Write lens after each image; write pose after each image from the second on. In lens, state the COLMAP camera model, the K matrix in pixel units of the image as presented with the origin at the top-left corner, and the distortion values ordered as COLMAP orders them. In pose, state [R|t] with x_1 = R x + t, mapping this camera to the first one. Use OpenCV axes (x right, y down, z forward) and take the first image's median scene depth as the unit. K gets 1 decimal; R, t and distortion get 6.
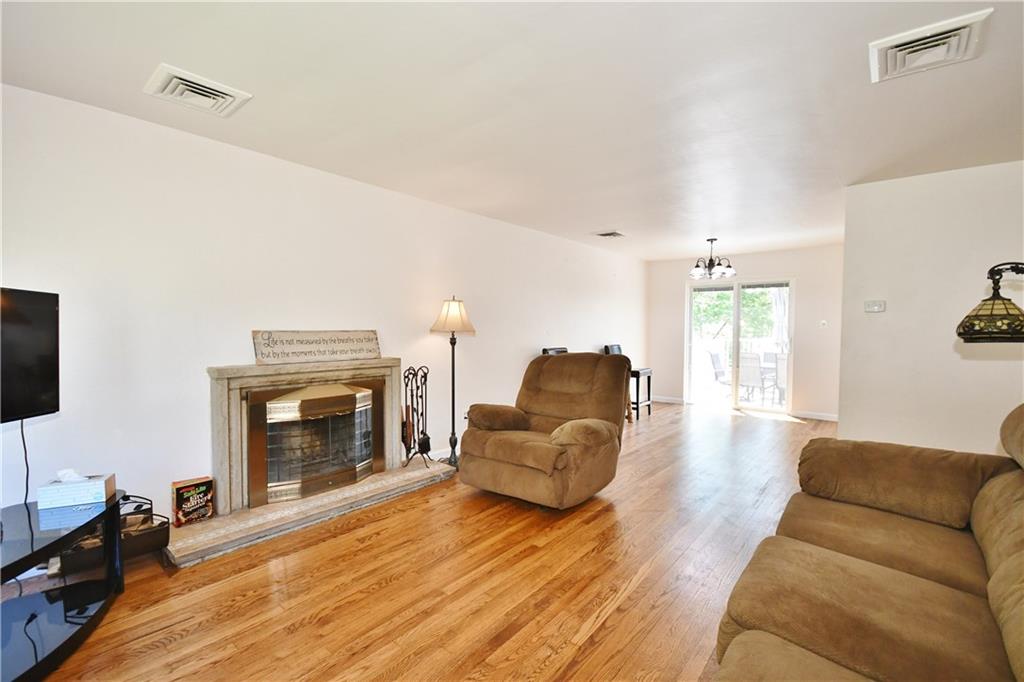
lens RADIAL K [[448.9, 0, 504.9], [0, 448.9, 340.7], [0, 0, 1]] dist [0.000282, 0.000158]
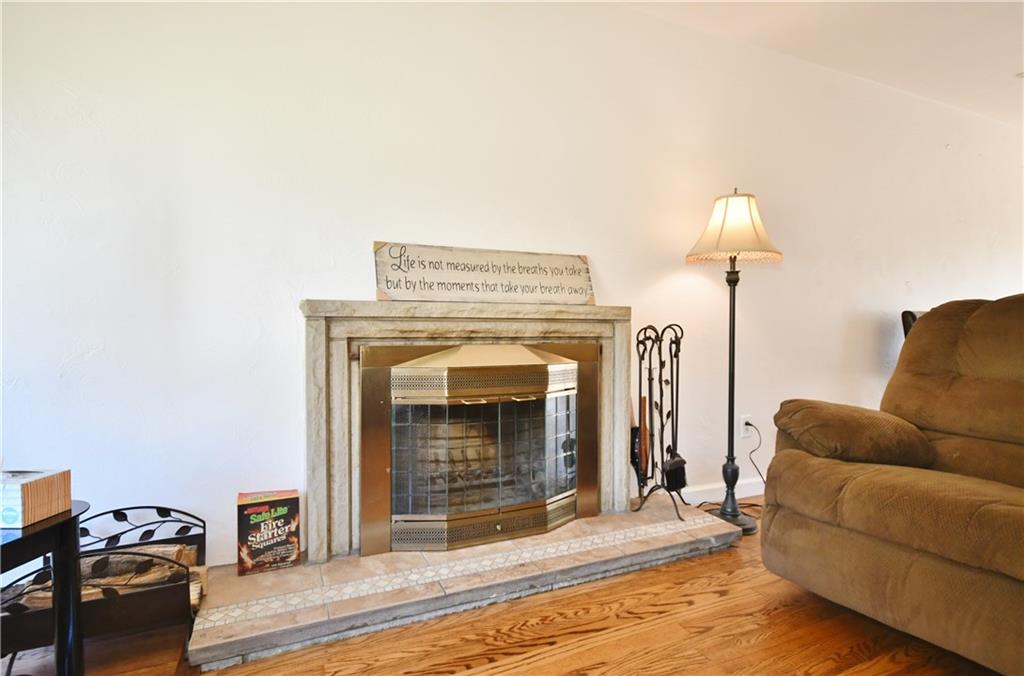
lens RADIAL K [[529.6, 0, 512.0], [0, 529.6, 338.0], [0, 0, 1]] dist [0.003382, 0.001076]
pose [[0.909124, 0.007914, -0.416451, -0.111301], [-0.011086, 0.999925, -0.005198, 0.091968], [0.416379, 0.009342, 0.909143, 0.419080]]
